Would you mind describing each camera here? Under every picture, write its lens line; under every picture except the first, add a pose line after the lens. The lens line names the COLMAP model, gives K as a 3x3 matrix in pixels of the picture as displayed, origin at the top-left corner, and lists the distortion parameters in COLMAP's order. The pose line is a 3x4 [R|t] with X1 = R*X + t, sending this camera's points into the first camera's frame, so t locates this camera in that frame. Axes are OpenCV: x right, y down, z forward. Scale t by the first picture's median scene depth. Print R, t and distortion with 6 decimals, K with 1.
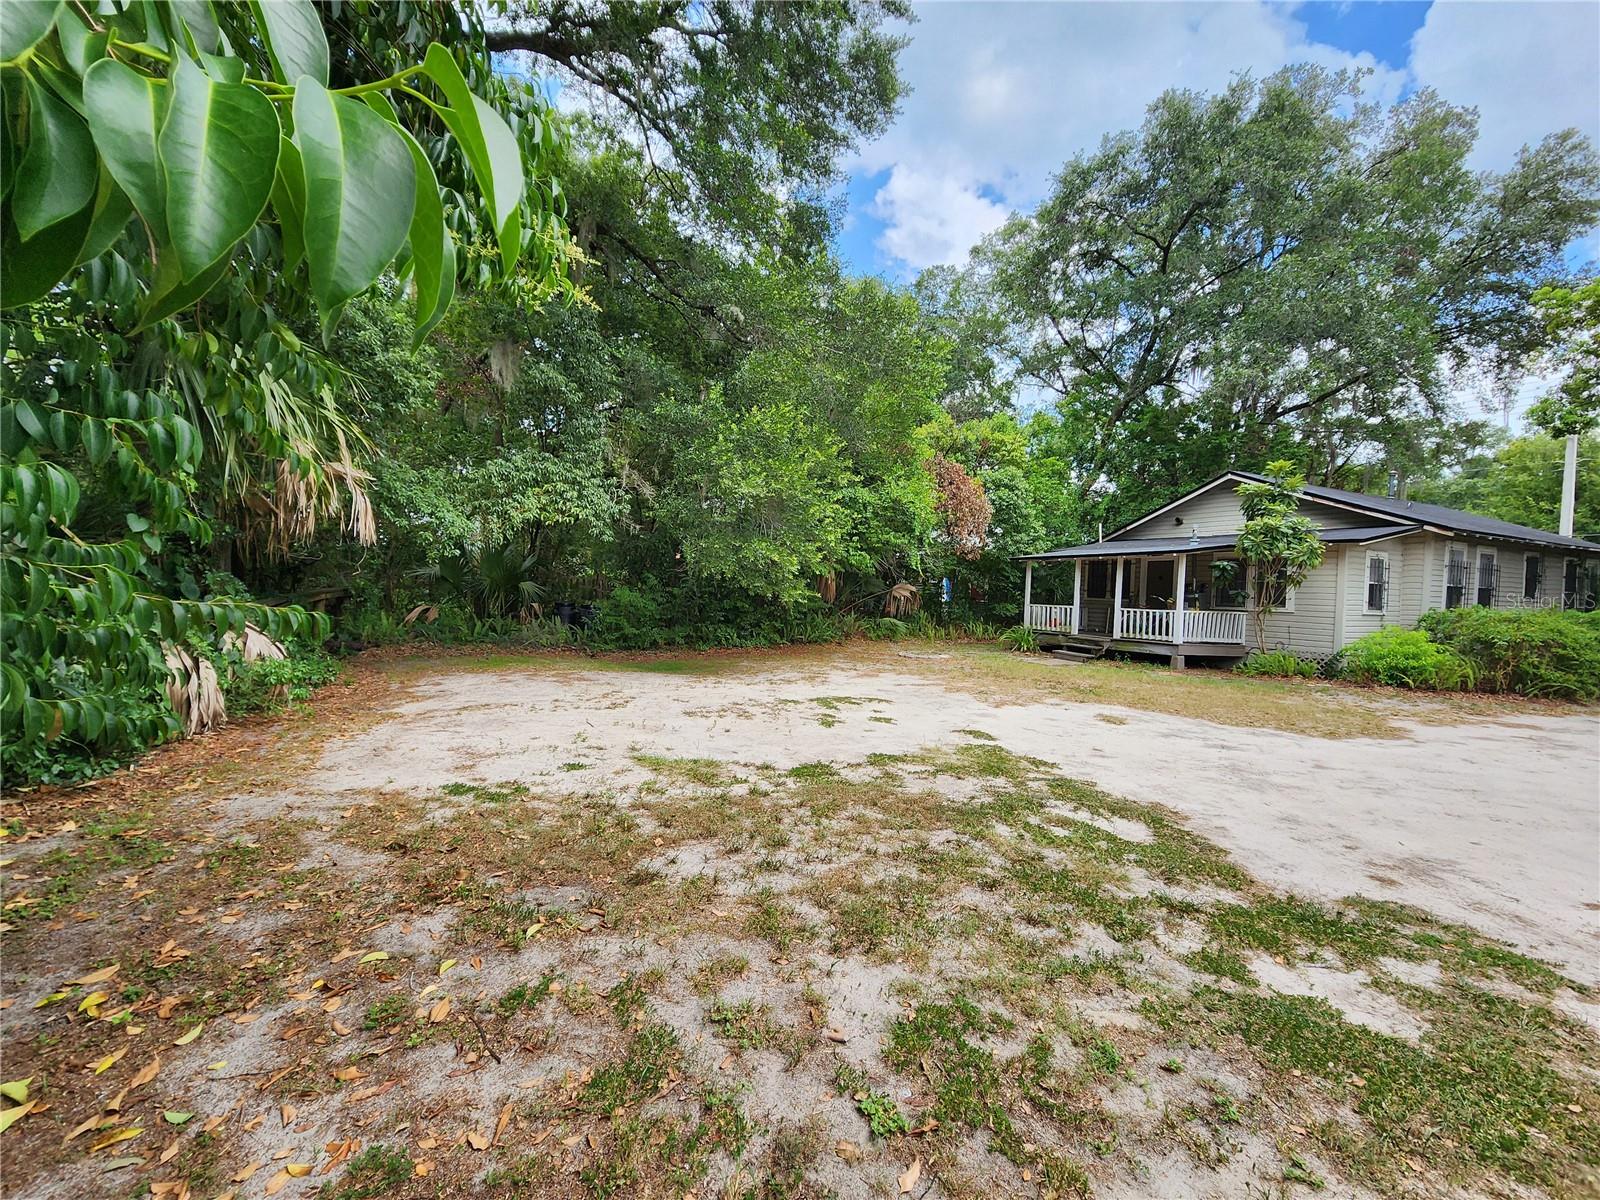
lens RADIAL K [[656.4, 0, 796.9], [0, 656.4, 599.2], [0, 0, 1]] dist [0.001475, -0.000233]
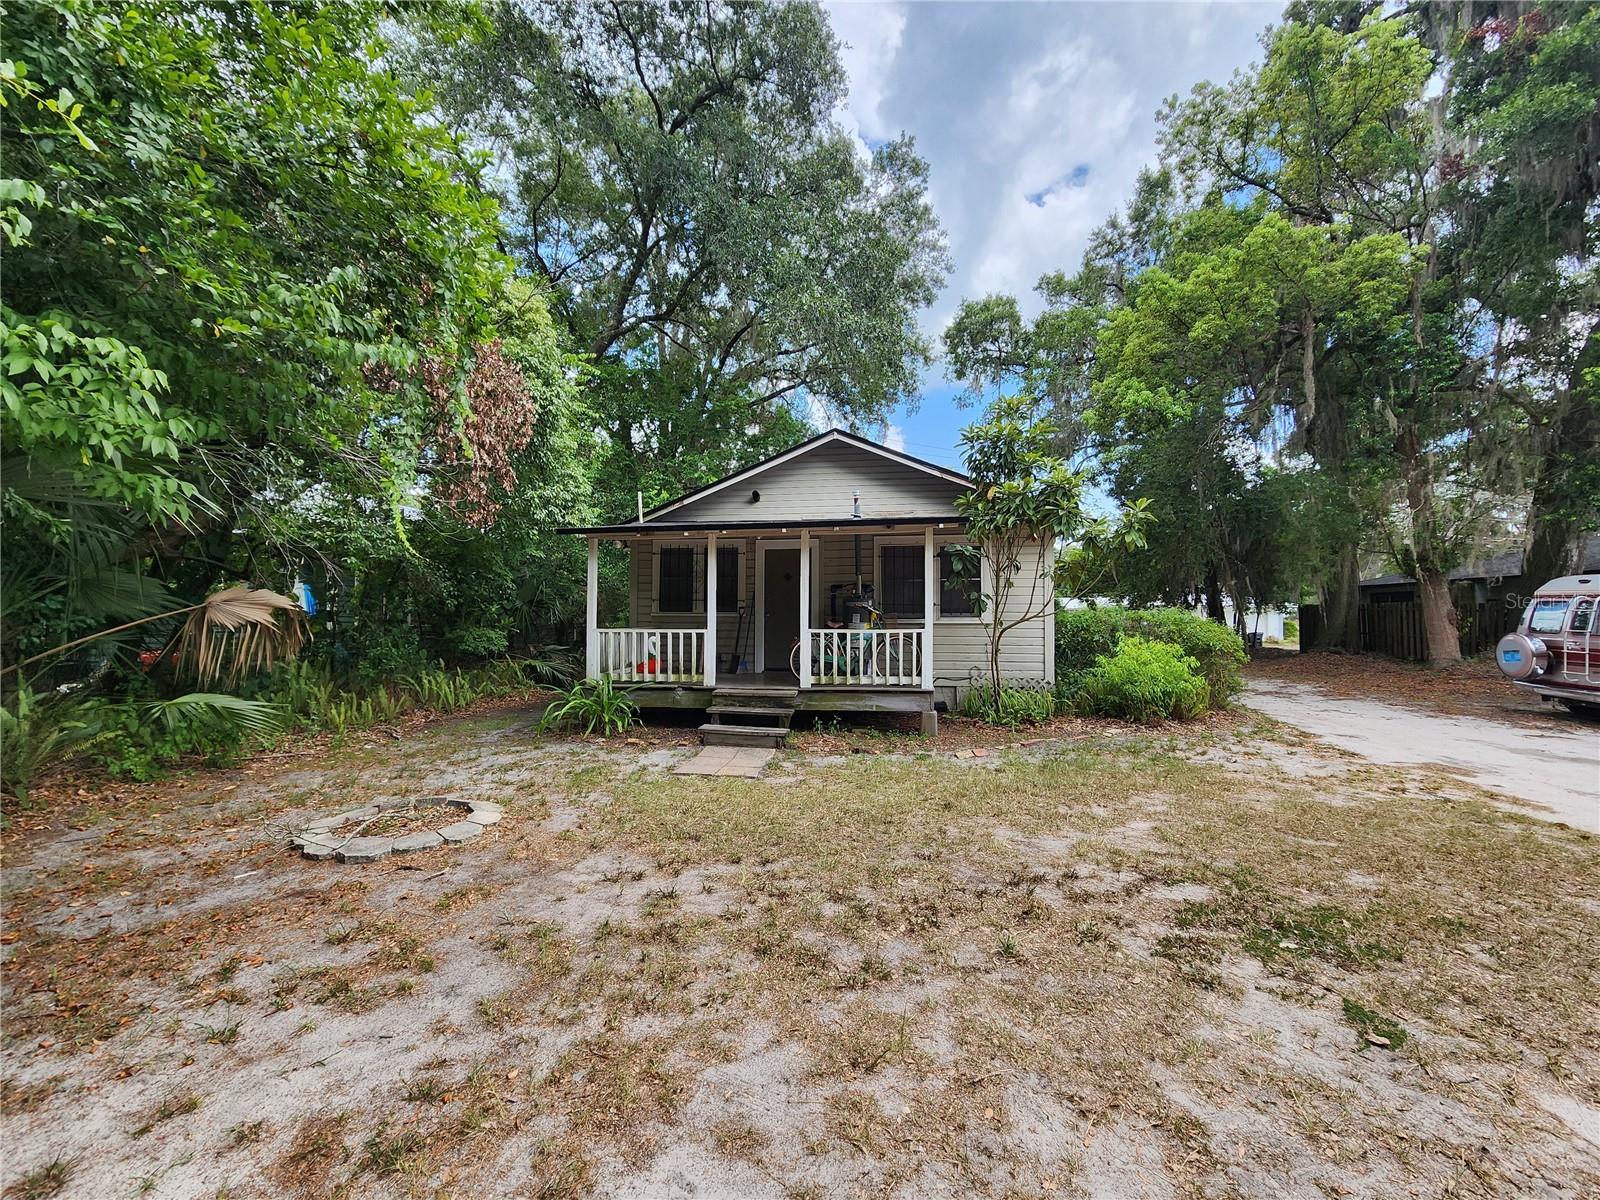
lens RADIAL K [[656.4, 0, 796.9], [0, 656.4, 599.2], [0, 0, 1]] dist [0.001475, -0.000233]
pose [[0.569807, -0.012115, 0.821689, 0.051042], [0.030948, 0.999498, -0.006724, -0.007256], [-0.821196, 0.029261, 0.569896, 0.675576]]
